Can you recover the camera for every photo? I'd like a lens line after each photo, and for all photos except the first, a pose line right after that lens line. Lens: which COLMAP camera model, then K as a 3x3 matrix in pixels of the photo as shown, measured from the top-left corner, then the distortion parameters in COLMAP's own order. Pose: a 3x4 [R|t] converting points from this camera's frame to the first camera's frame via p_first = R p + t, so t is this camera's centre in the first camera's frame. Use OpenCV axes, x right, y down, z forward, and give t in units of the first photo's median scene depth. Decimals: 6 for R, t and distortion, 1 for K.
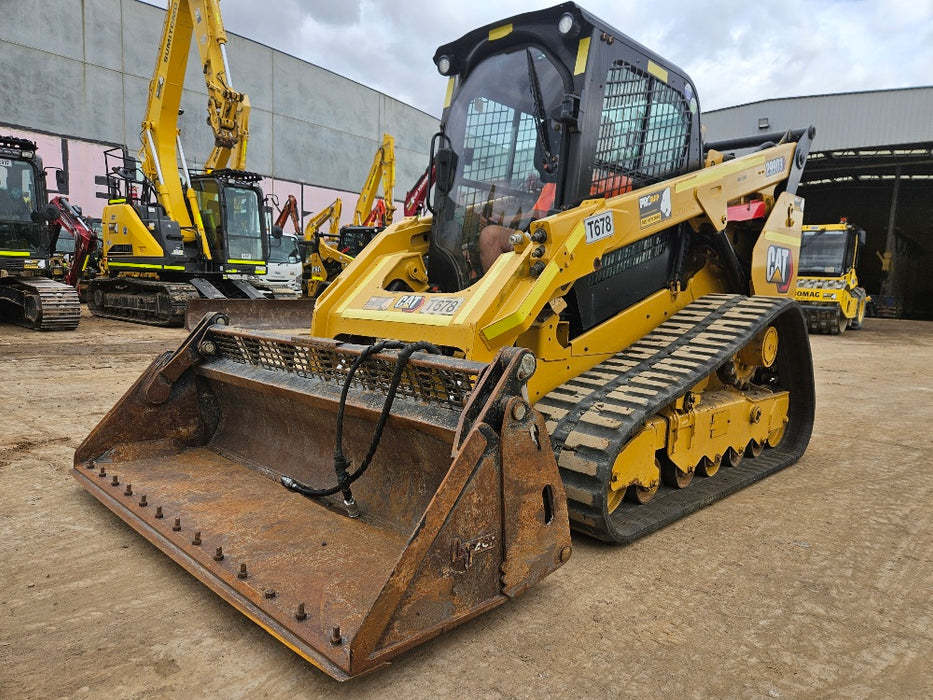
lens RADIAL K [[621.3, 0, 469.3], [0, 621.3, 356.4], [0, 0, 1]] dist [0.070703, -0.059598]
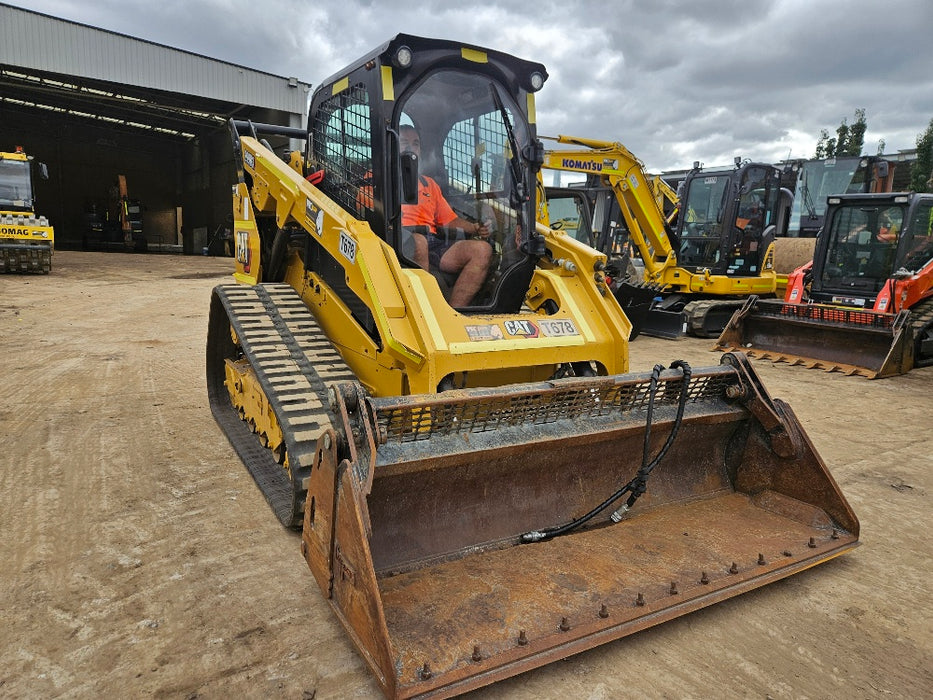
lens RADIAL K [[628.8, 0, 460.0], [0, 628.8, 351.3], [0, 0, 1]] dist [0.074517, -0.070642]
pose [[0.275846, -0.184782, 0.943273, -0.856684], [0.075431, 0.982483, 0.170405, -0.178890], [-0.958237, 0.024147, 0.284953, 0.608237]]
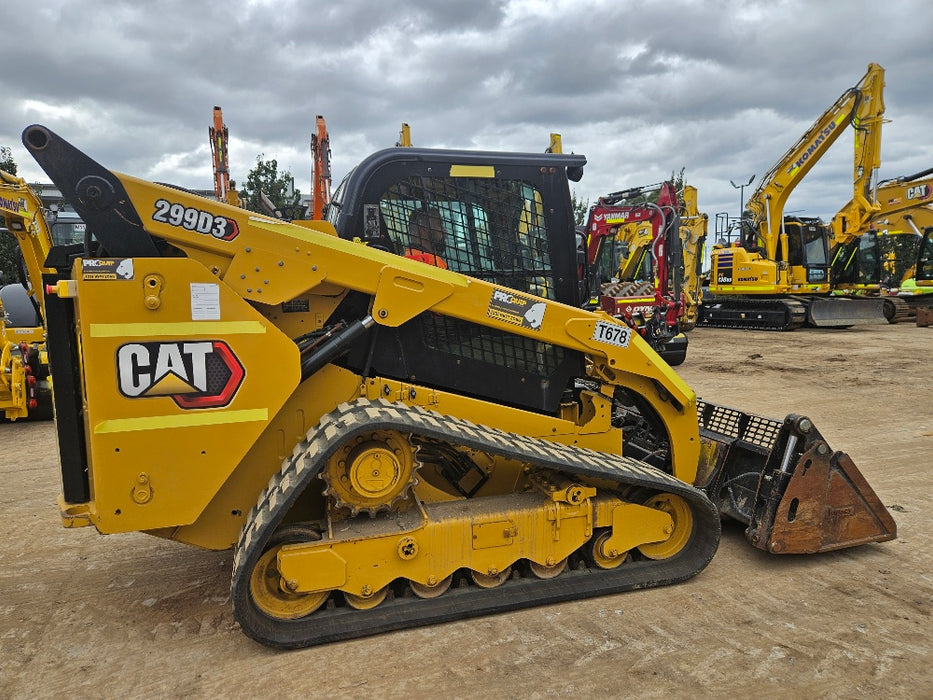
lens RADIAL K [[623.7, 0, 458.6], [0, 623.7, 349.1], [0, 0, 1]] dist [0.073253, -0.064268]
pose [[-0.875013, -0.069735, 0.479051, -0.354082], [0.039281, 0.976080, 0.213835, -0.365600], [-0.482503, 0.205926, -0.851343, 1.857436]]
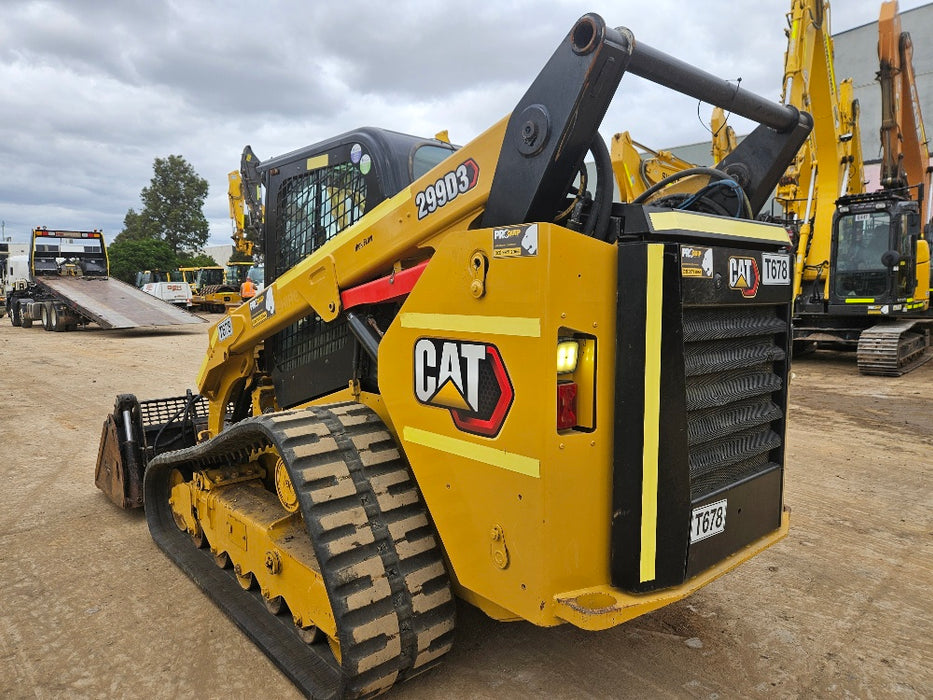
lens RADIAL K [[622.3, 0, 469.0], [0, 622.3, 337.8], [0, 0, 1]] dist [0.081209, -0.071482]
pose [[-0.072697, 0.040498, -0.996532, 1.103657], [-0.106044, 0.993198, 0.048098, -0.223633], [0.991700, 0.109172, -0.067908, 1.165817]]
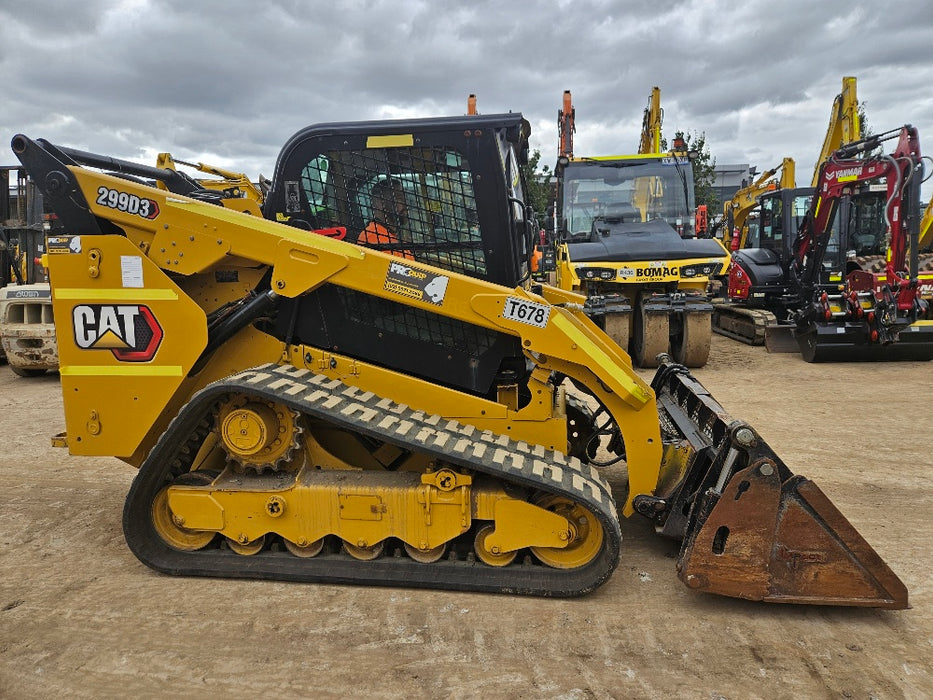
lens RADIAL K [[624.2, 0, 473.8], [0, 624.2, 342.6], [0, 0, 1]] dist [0.076319, -0.066366]
pose [[-0.587860, -0.123152, 0.799534, -0.729920], [0.085835, 0.973269, 0.213023, -0.324660], [-0.804396, 0.193856, -0.561576, 1.493510]]
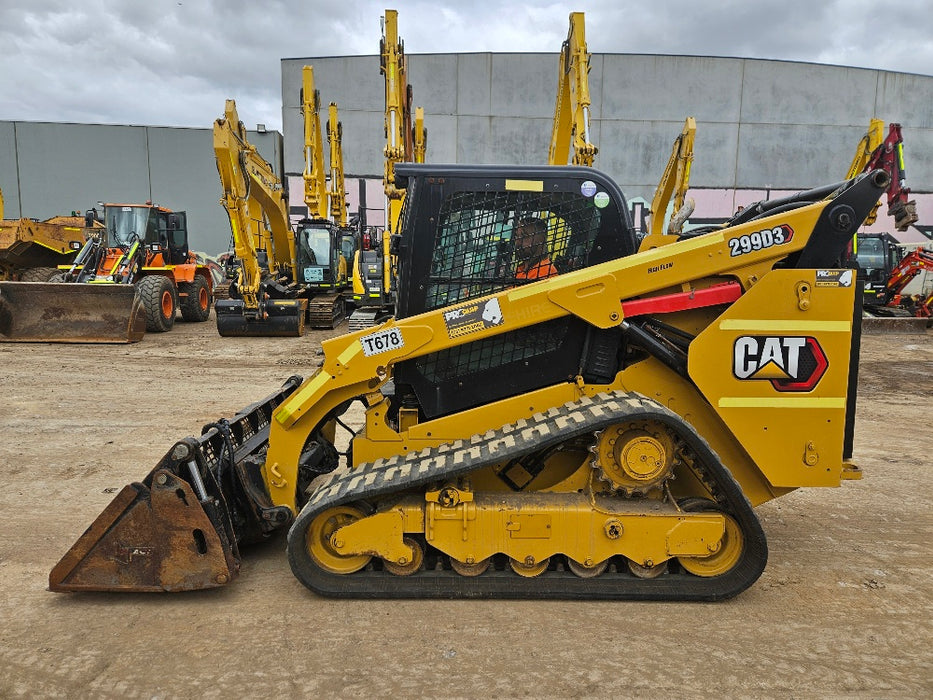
lens RADIAL K [[622.3, 0, 469.0], [0, 622.3, 337.8], [0, 0, 1]] dist [0.081209, -0.071482]
pose [[0.708601, 0.039866, -0.704482, 0.875195], [-0.063676, 0.997942, -0.007575, -0.156198], [0.702731, 0.050226, 0.709681, 0.166523]]
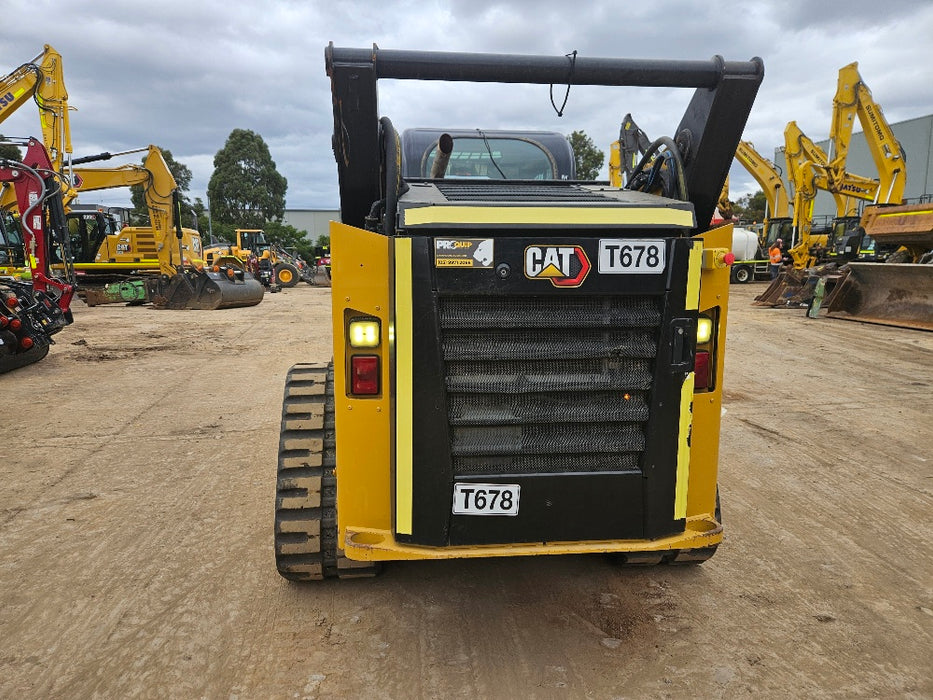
lens RADIAL K [[625.1, 0, 461.2], [0, 625.1, 344.1], [0, 0, 1]] dist [0.076071, -0.070055]
pose [[-0.641909, 0.069830, -0.763594, 0.994628], [-0.103647, 0.978803, 0.176641, -0.297320], [0.759743, 0.192532, -0.621065, 1.649262]]
